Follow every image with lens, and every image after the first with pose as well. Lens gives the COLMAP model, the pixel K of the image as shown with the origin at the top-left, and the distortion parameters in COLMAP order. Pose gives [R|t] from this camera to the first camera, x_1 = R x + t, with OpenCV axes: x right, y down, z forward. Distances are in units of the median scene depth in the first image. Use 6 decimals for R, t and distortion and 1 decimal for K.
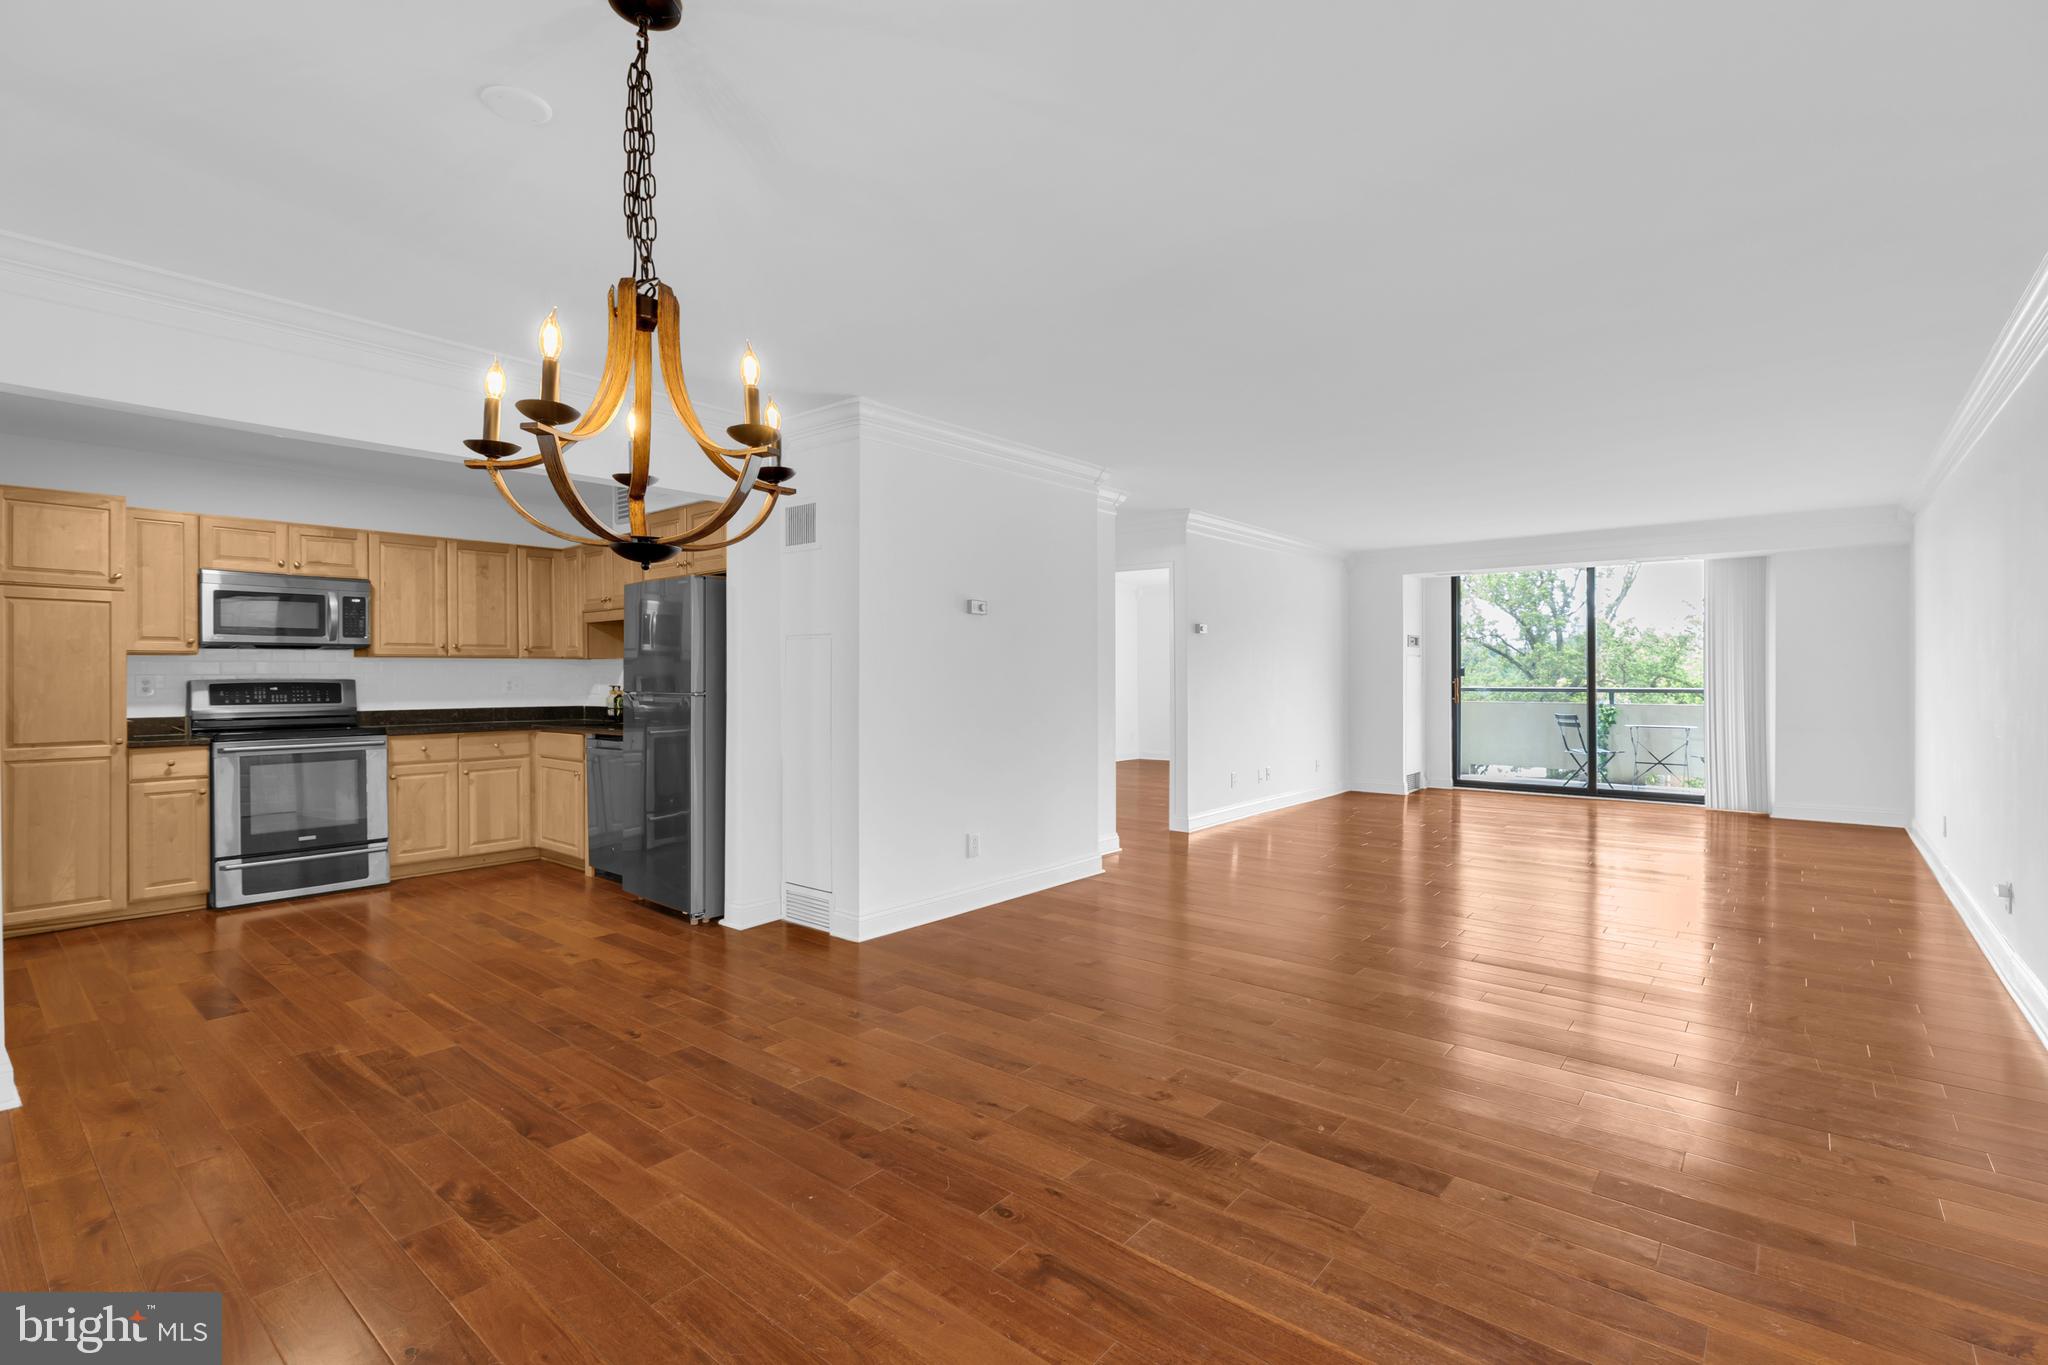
lens RADIAL K [[922.1, 0, 1028.3], [0, 922.1, 677.1], [0, 0, 1]] dist [0.006406, -0.001357]
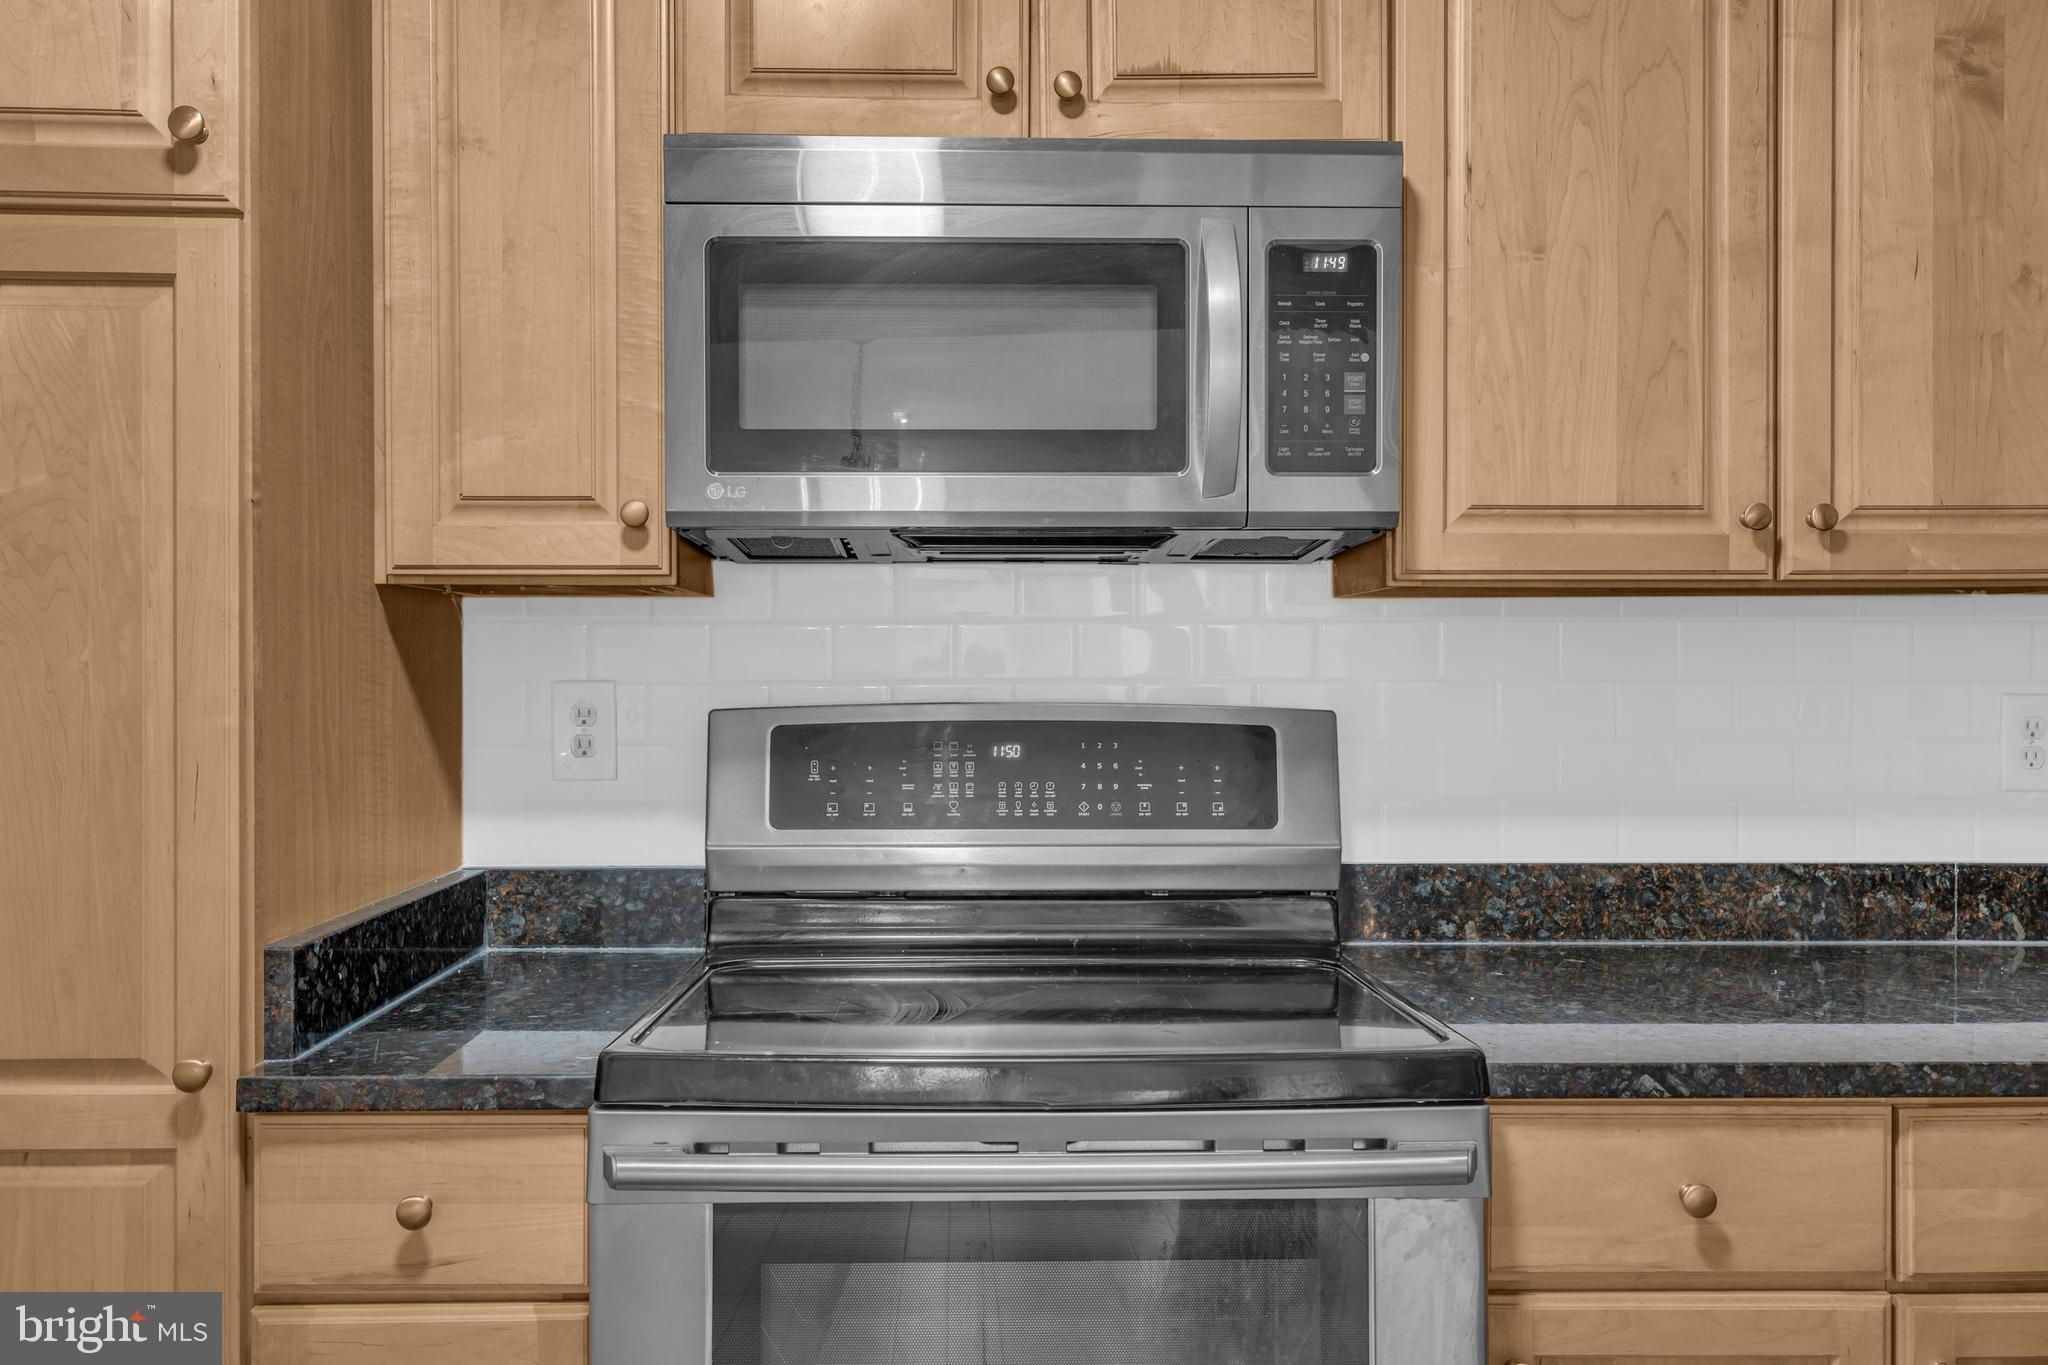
lens RADIAL K [[1603.7, 0, 1038.9], [0, 1603.7, 677.4], [0, 0, 1]] dist [0.001654, -0.000281]
pose [[0.662688, 0.008202, -0.748851, -0.568471], [-0.004198, 0.999965, 0.007238, -0.007074], [0.748884, -0.001653, 0.662699, 0.803744]]
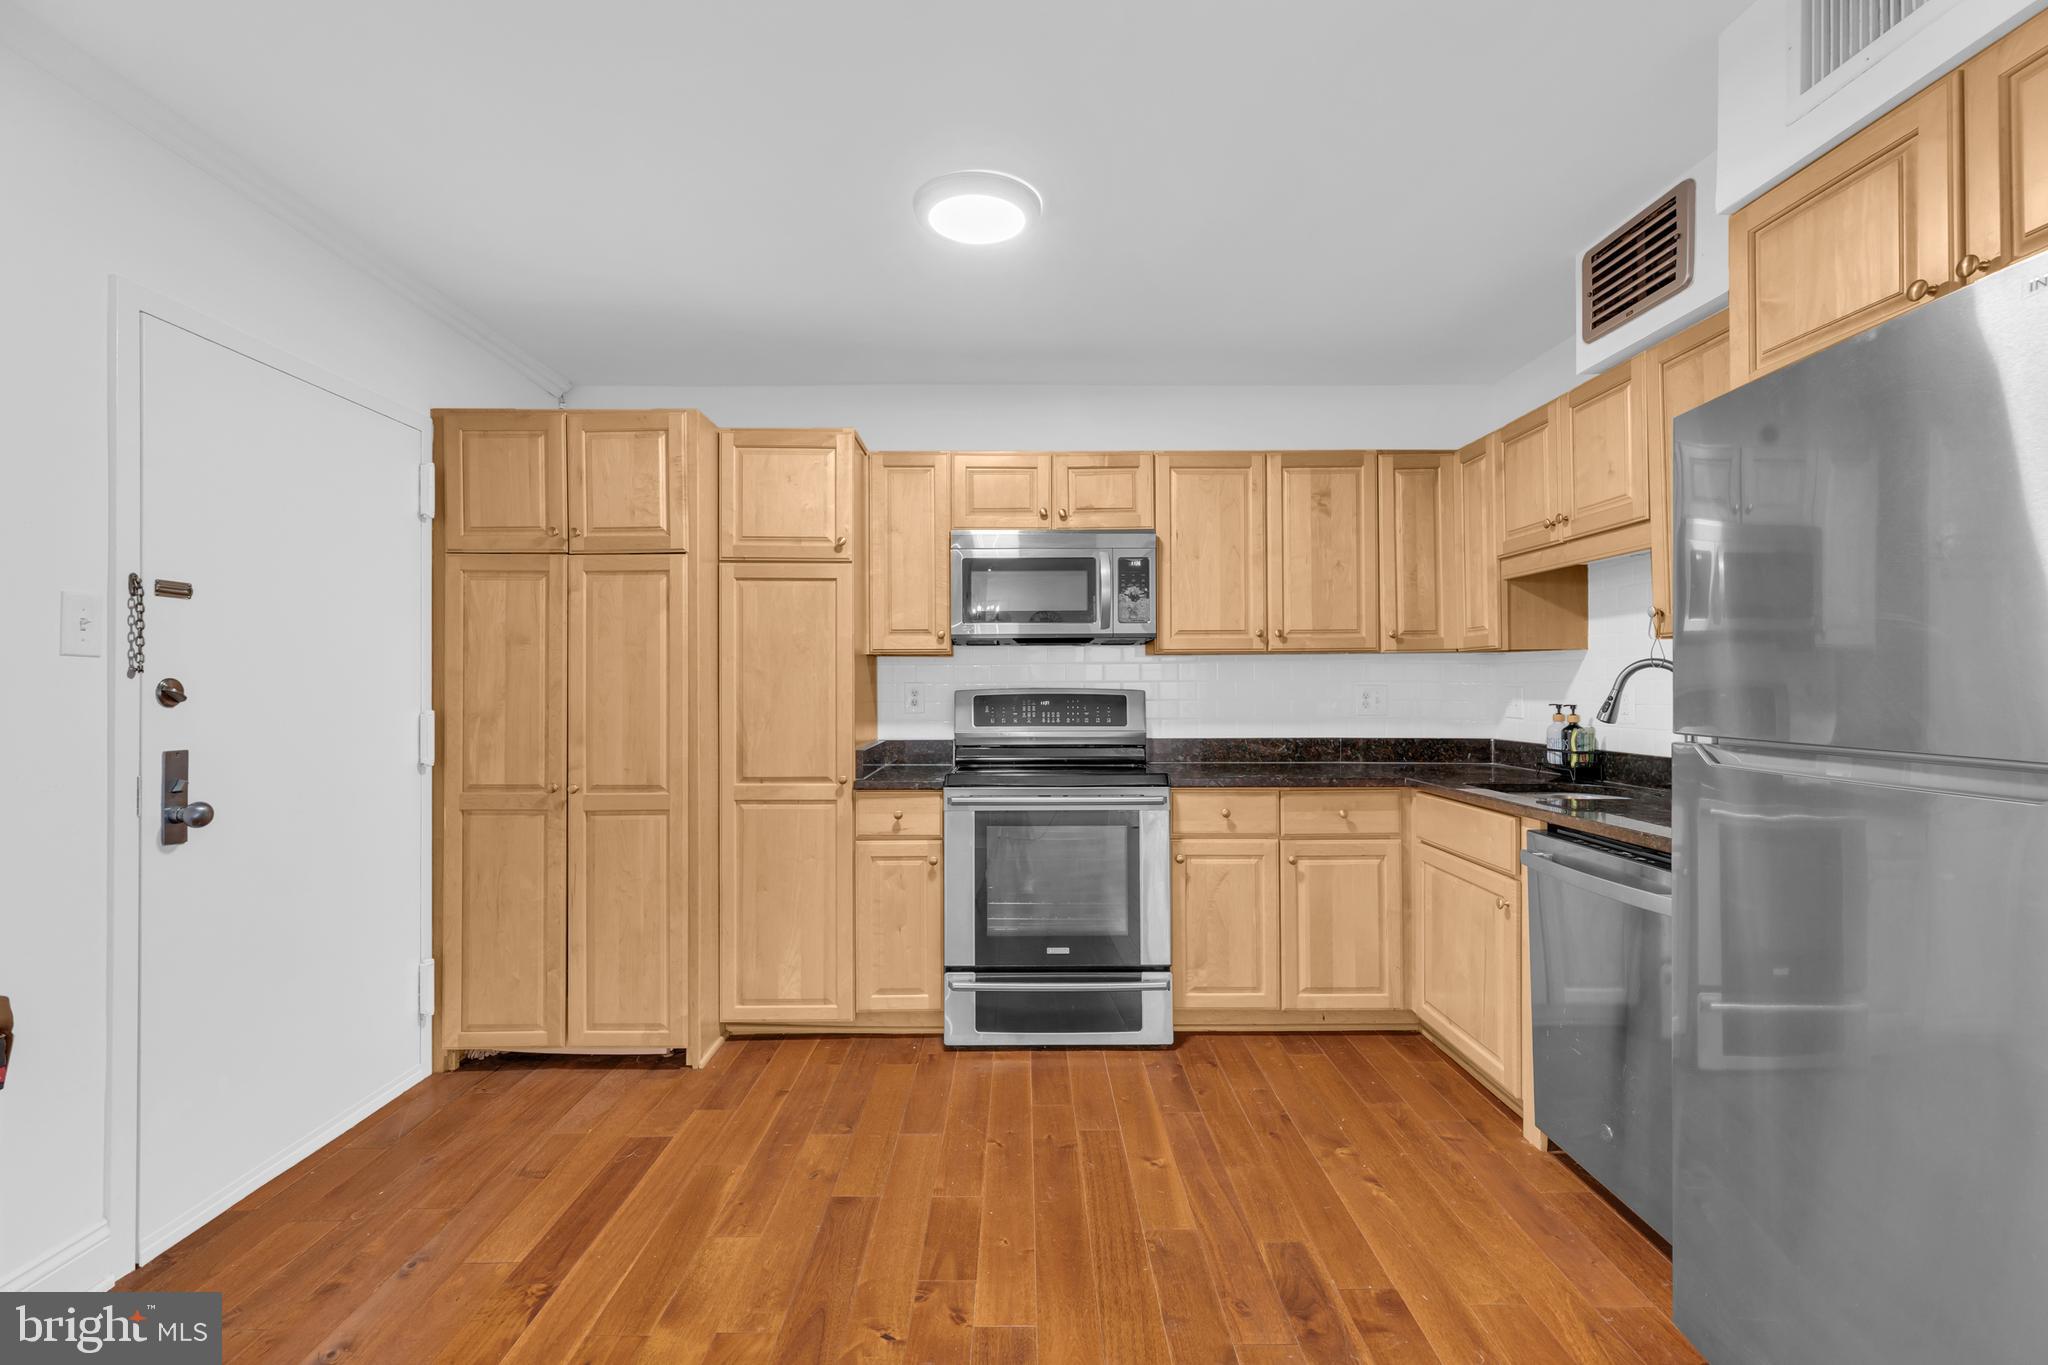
lens RADIAL K [[922.1, 0, 1027.4], [0, 922.1, 680.4], [0, 0, 1]] dist [0.006406, -0.001357]
pose [[0.646258, -0.003414, -0.763111, -0.318978], [0.000194, 0.999991, -0.004310, -0.001609], [0.763119, 0.002637, 0.646253, 0.575921]]
